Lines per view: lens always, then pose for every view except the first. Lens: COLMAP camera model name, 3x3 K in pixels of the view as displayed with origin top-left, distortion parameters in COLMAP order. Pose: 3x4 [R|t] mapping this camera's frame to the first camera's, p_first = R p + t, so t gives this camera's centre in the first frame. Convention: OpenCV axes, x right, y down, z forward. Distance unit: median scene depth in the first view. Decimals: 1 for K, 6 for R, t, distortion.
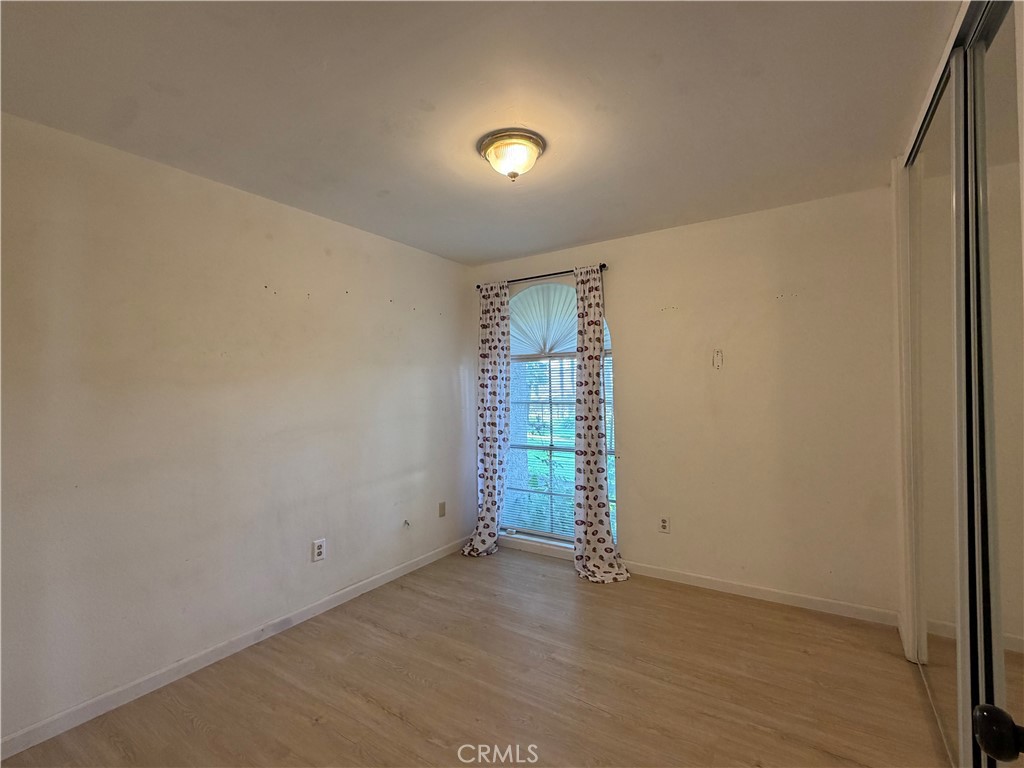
lens RADIAL K [[471.3, 0, 509.8], [0, 471.3, 382.0], [0, 0, 1]] dist [0.000010, -0.000048]
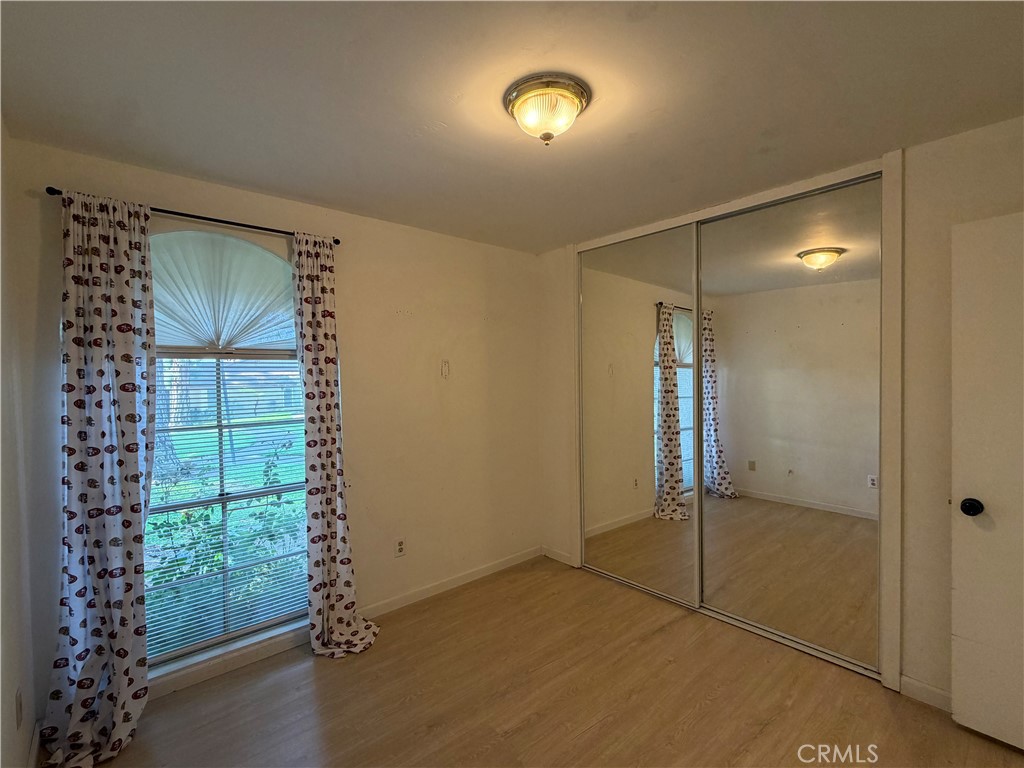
lens RADIAL K [[471.3, 0, 509.9], [0, 471.3, 383.6], [0, 0, 1]] dist [0.000010, -0.000048]
pose [[0.262613, -0.001034, 0.964901, -0.464830], [-0.000315, 0.999999, 0.001157, -0.015234], [-0.964901, -0.000607, 0.262612, 0.517733]]
